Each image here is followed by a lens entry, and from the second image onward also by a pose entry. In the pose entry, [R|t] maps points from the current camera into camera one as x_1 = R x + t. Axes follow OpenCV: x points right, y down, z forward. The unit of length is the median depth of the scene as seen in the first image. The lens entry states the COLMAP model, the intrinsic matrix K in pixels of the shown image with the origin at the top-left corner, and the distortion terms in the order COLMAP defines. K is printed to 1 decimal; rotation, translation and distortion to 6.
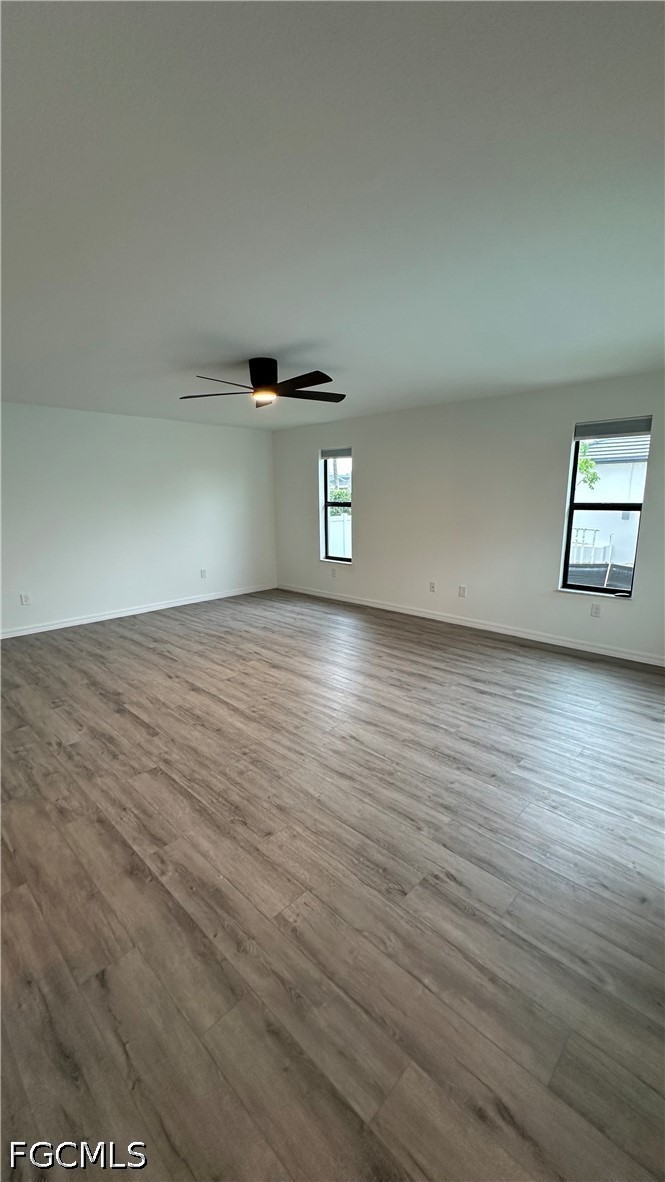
lens RADIAL K [[471.3, 0, 335.5], [0, 471.3, 590.6], [0, 0, 1]] dist [-0.001434, -0.000083]
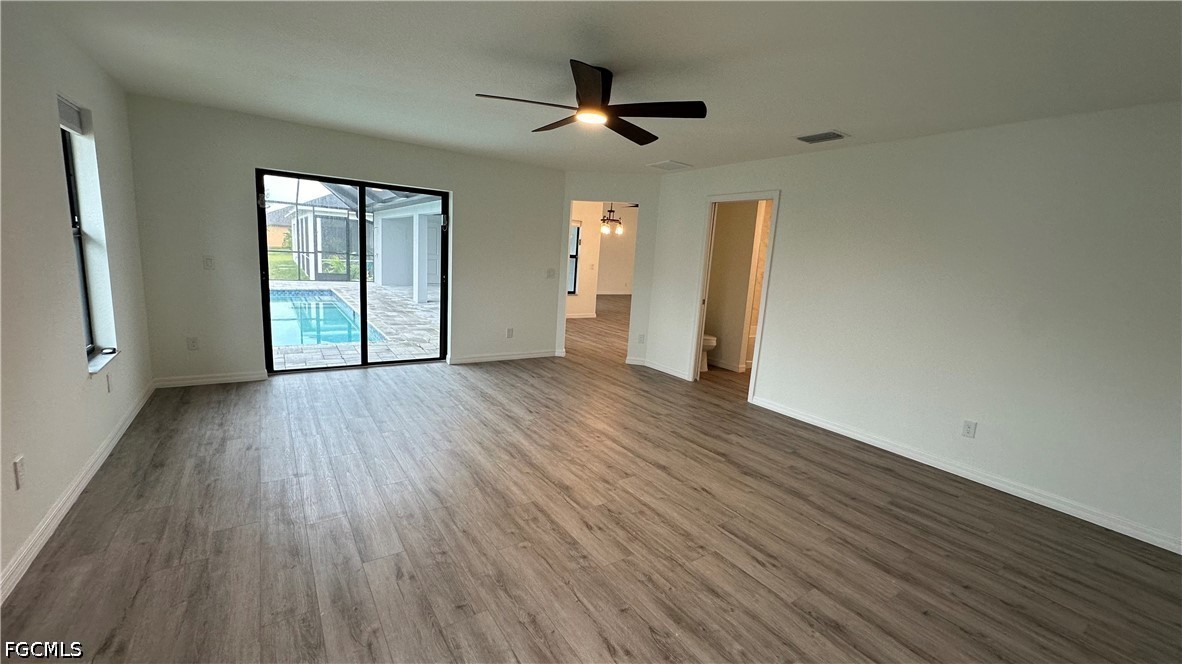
lens RADIAL K [[471.3, 0, 591.0], [0, 471.3, 332.0], [0, 0, 1]] dist [-0.001434, -0.000083]
pose [[-0.977599, -0.087229, 0.191551, -0.321690], [-0.013215, 0.933721, 0.357757, -0.347473], [-0.210062, 0.347211, -0.913957, 1.787689]]
